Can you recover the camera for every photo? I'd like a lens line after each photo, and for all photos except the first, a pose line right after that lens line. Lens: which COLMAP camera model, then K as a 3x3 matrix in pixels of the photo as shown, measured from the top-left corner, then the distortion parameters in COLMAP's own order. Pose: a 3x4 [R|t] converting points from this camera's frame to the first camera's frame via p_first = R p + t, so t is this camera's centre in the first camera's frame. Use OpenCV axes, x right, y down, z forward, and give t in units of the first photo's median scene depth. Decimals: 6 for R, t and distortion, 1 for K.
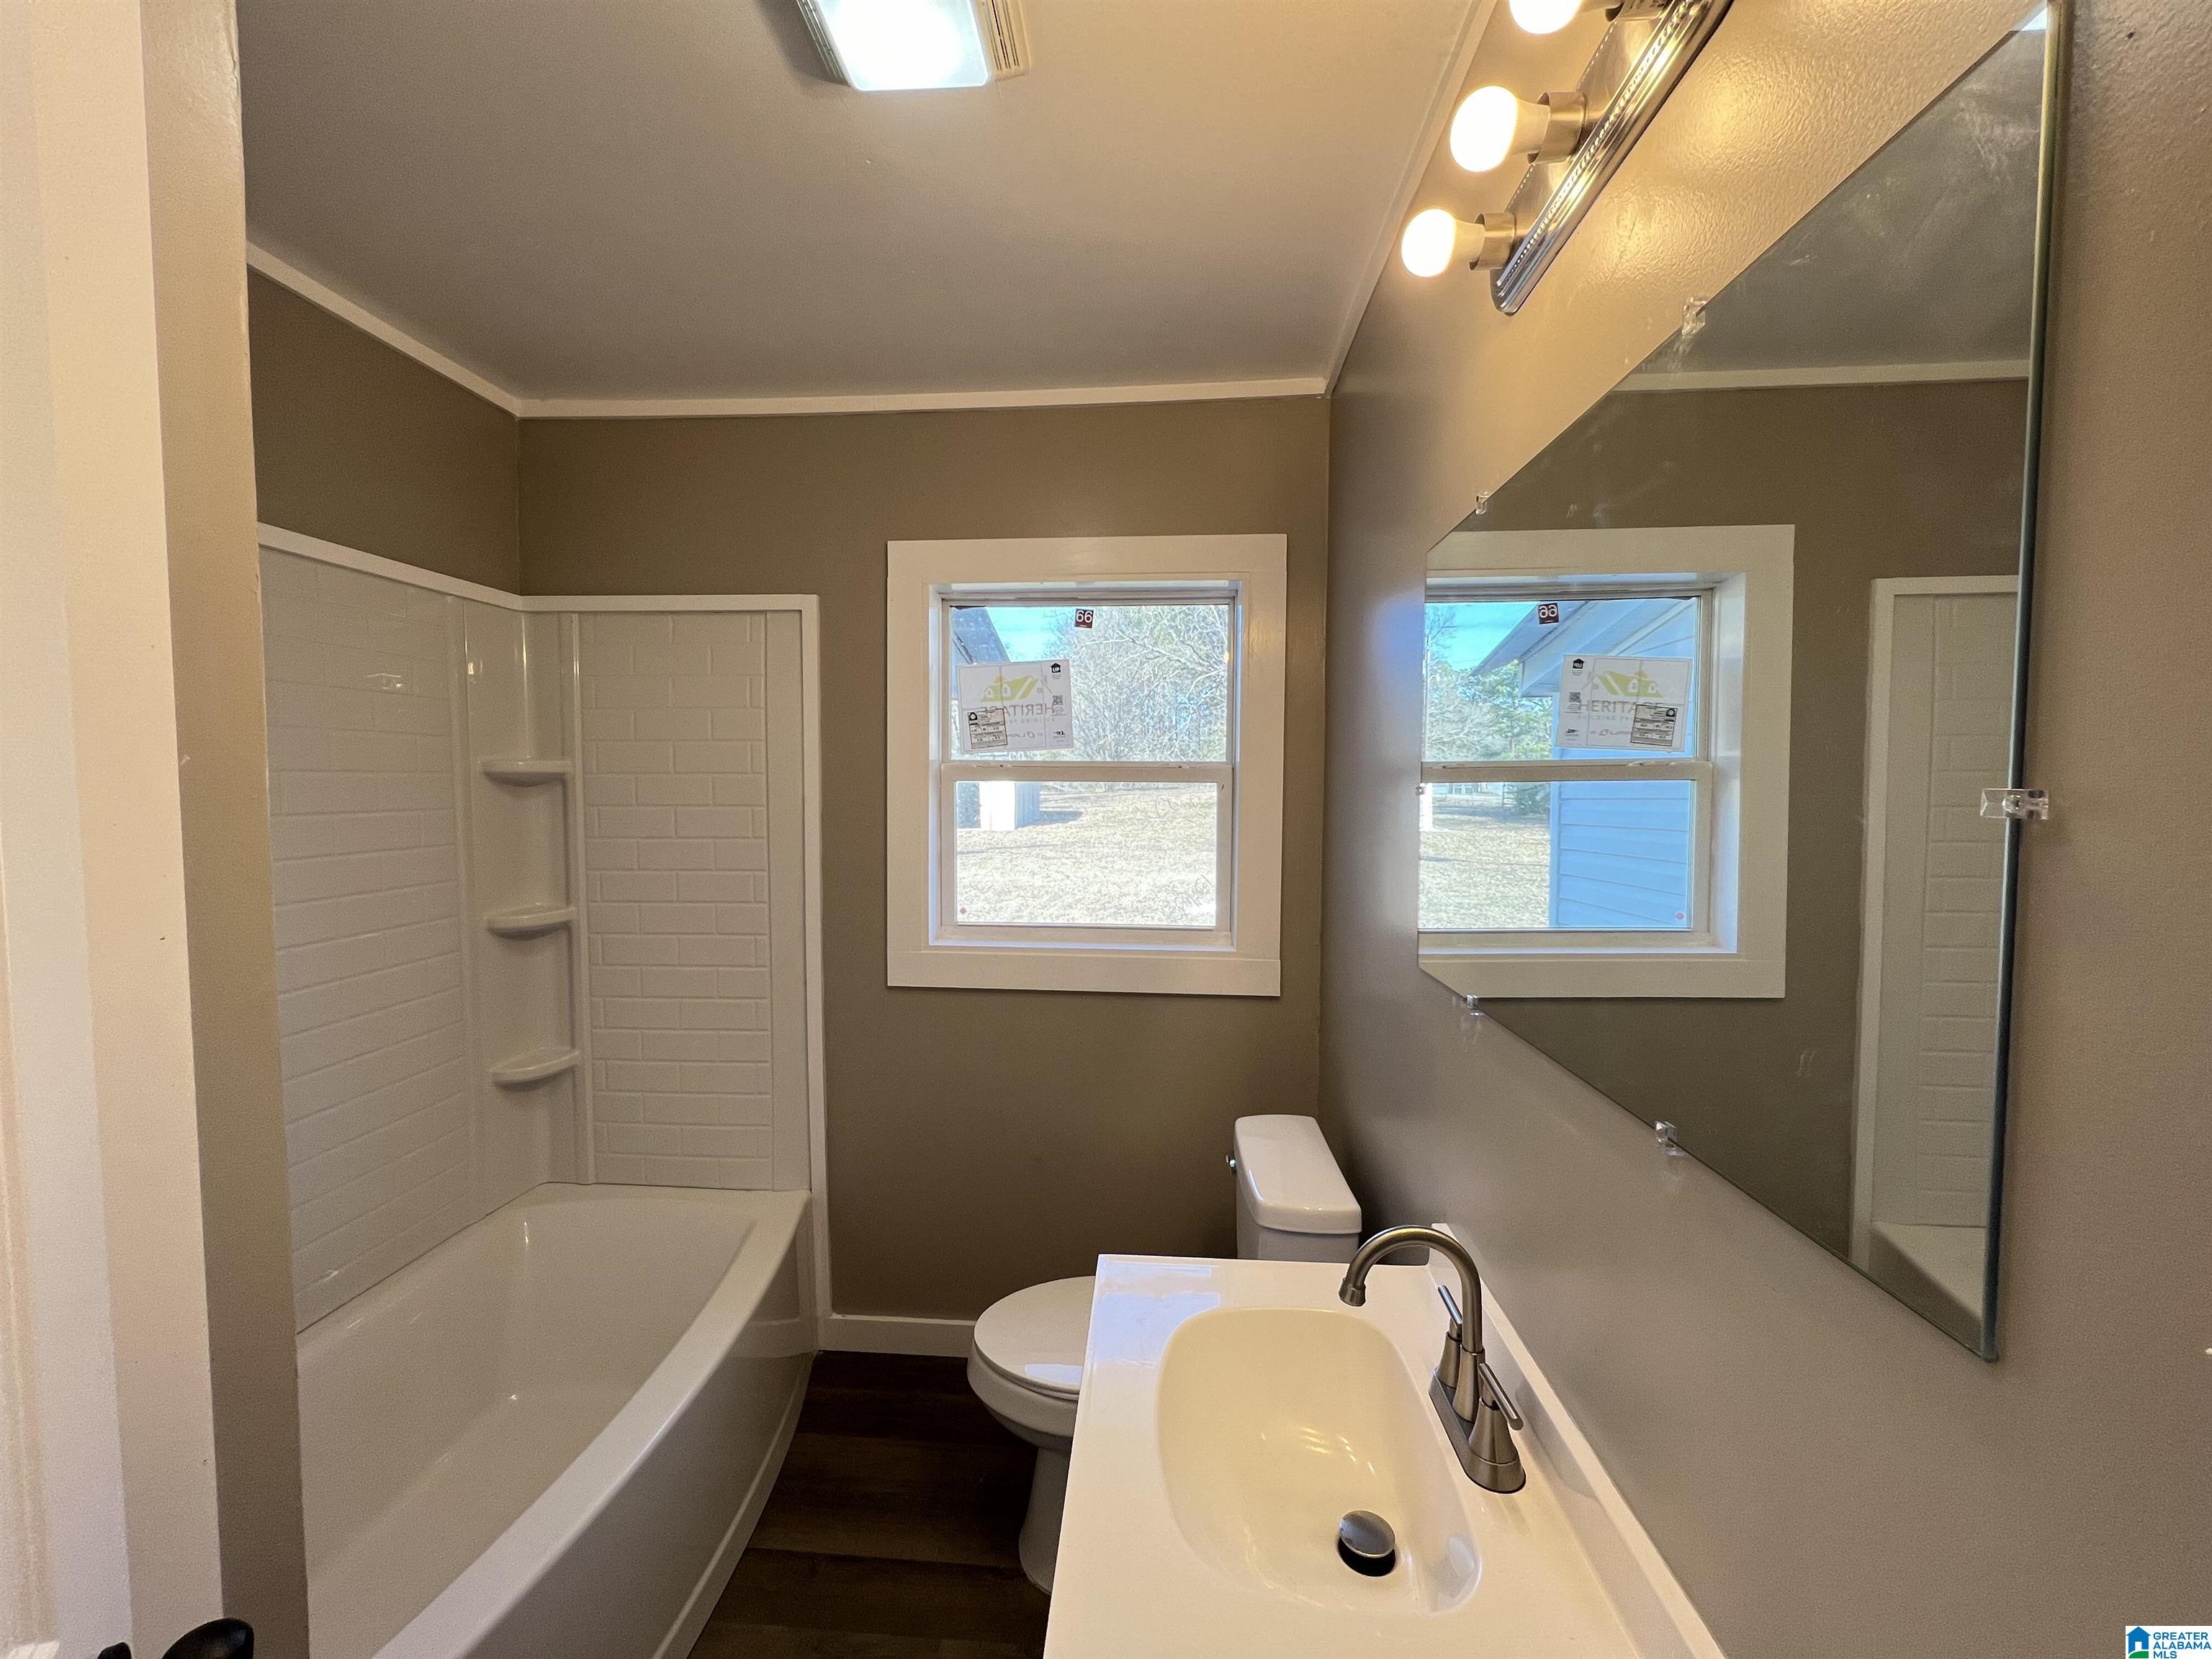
lens RADIAL K [[887.2, 0, 1102.8], [0, 887.2, 828.9], [0, 0, 1]] dist [-0.001604, -0.000188]
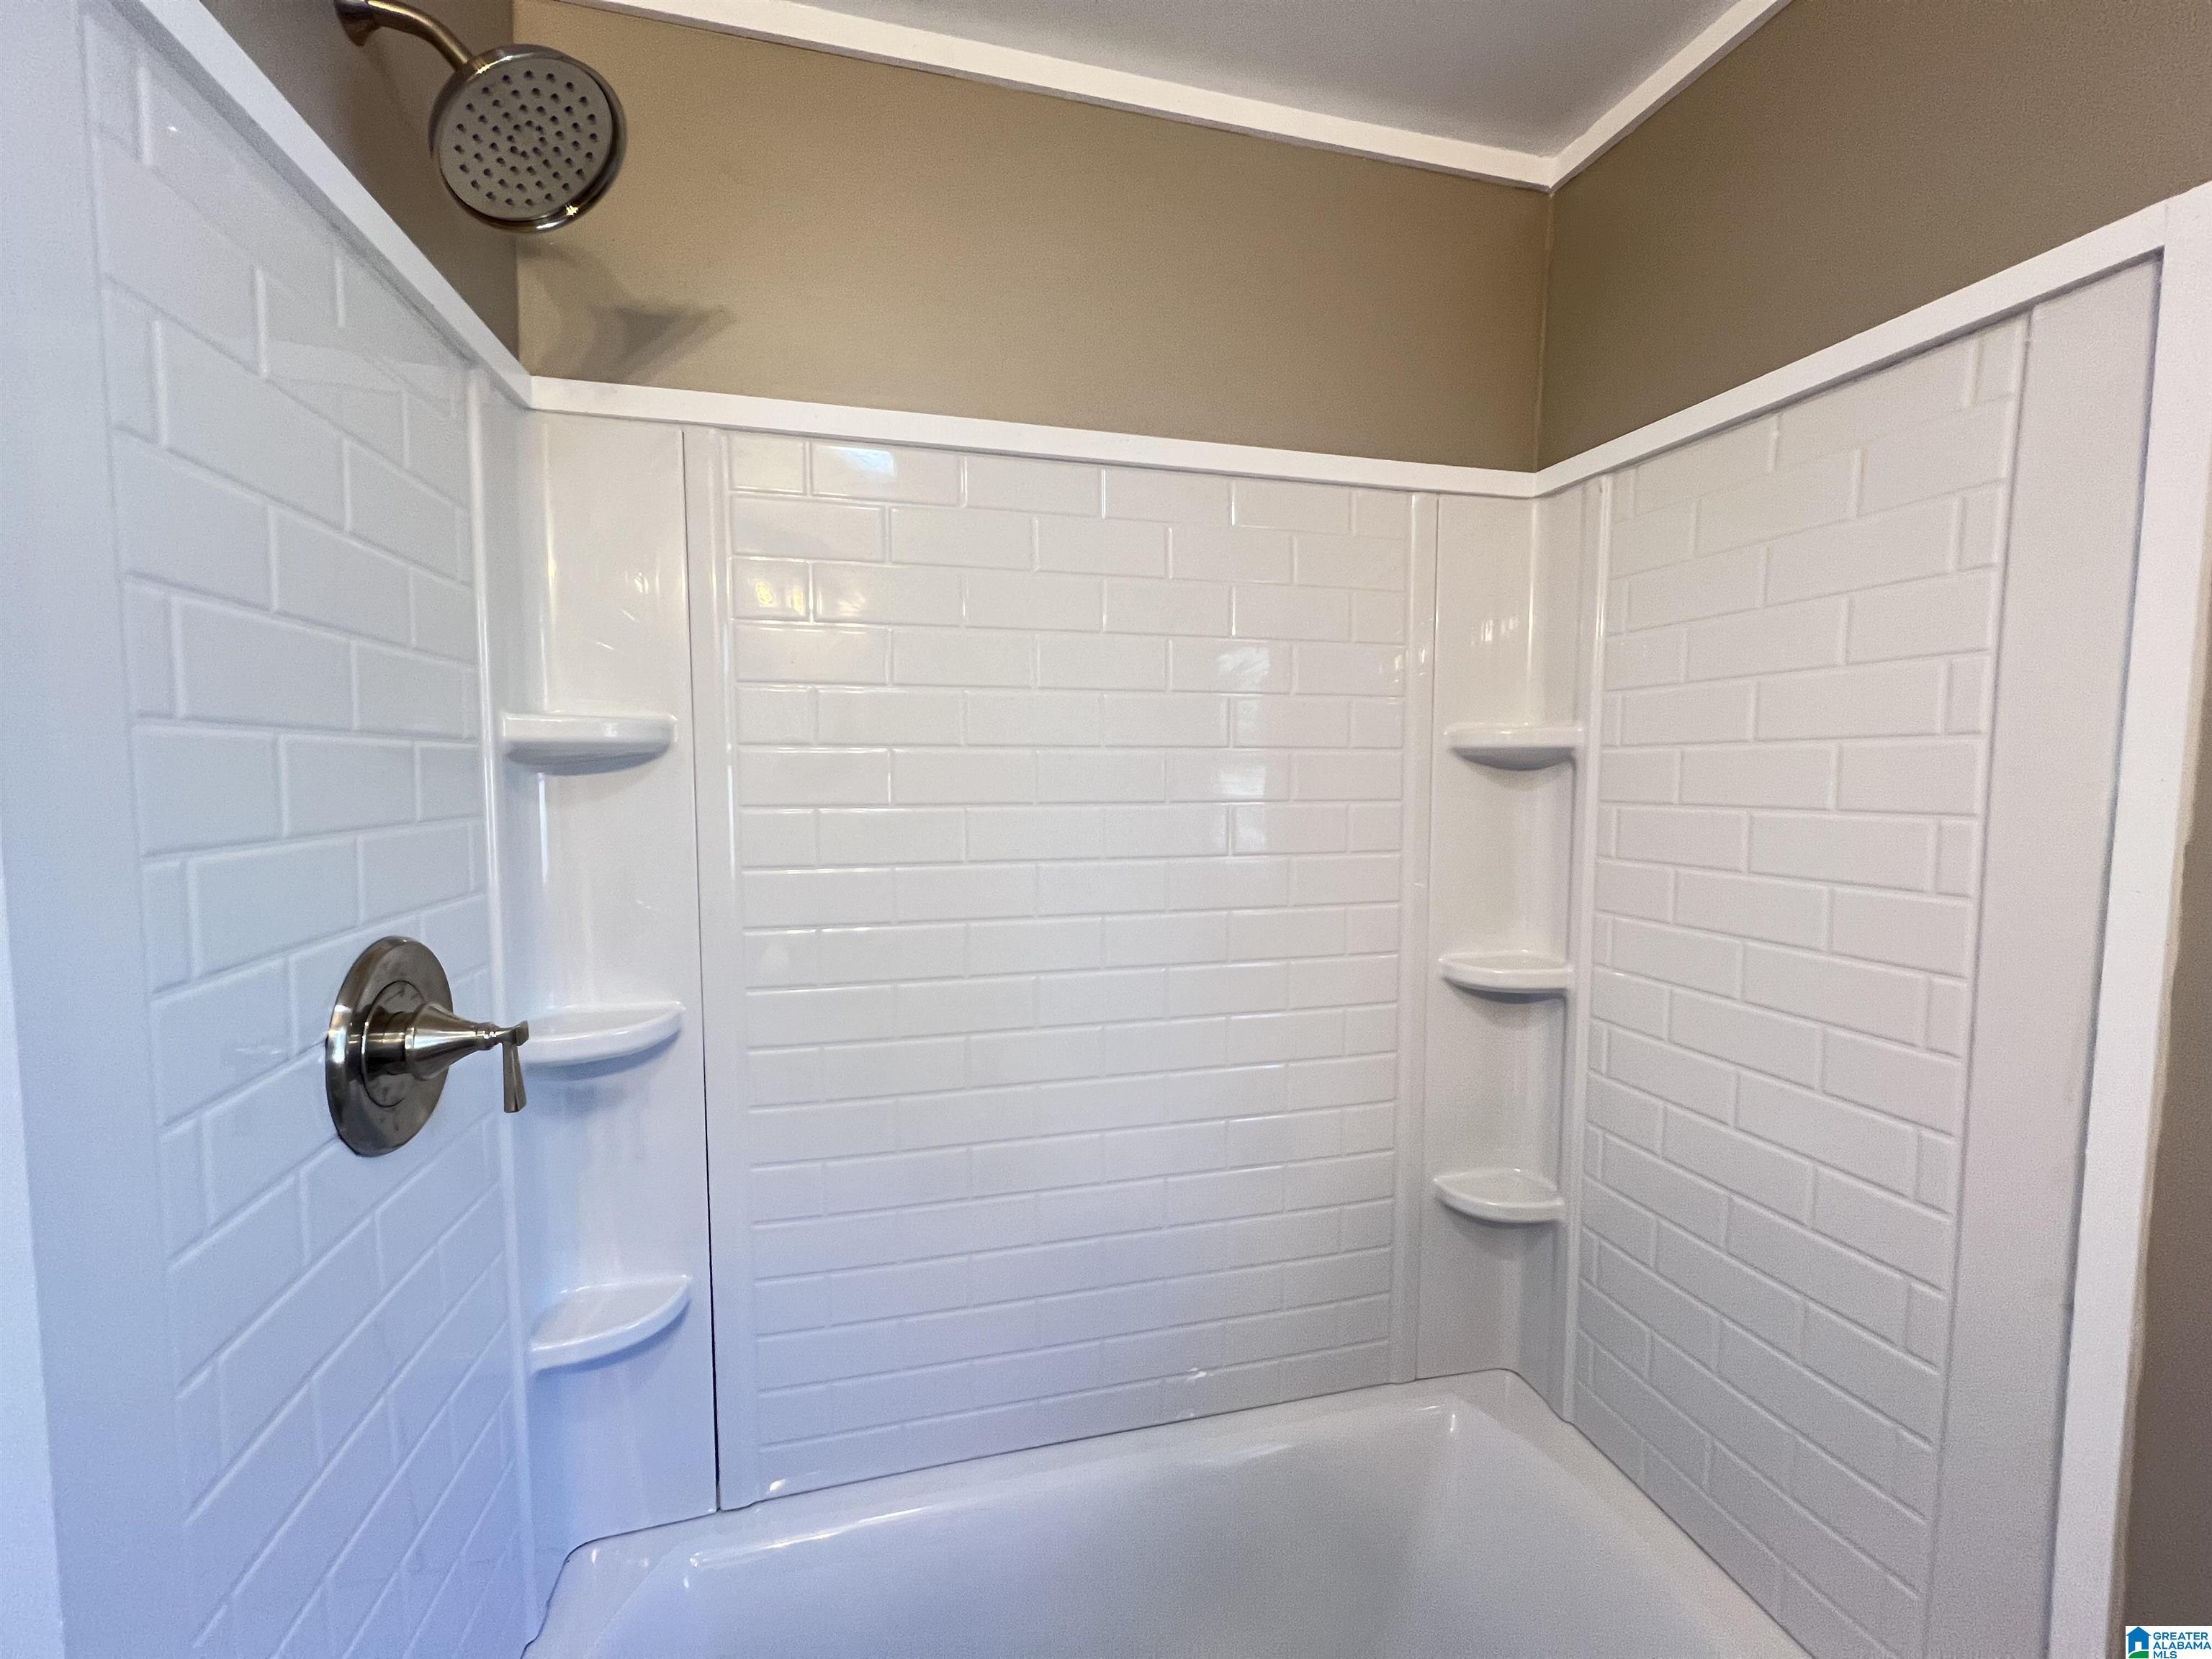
lens RADIAL K [[887.2, 0, 1108.7], [0, 887.2, 829.6], [0, 0, 1]] dist [-0.001604, -0.000188]
pose [[0.328020, 0.064954, -0.942435, -0.134069], [-0.042733, 0.997632, 0.053885, -0.025144], [0.943704, 0.022597, 0.330019, 0.498581]]
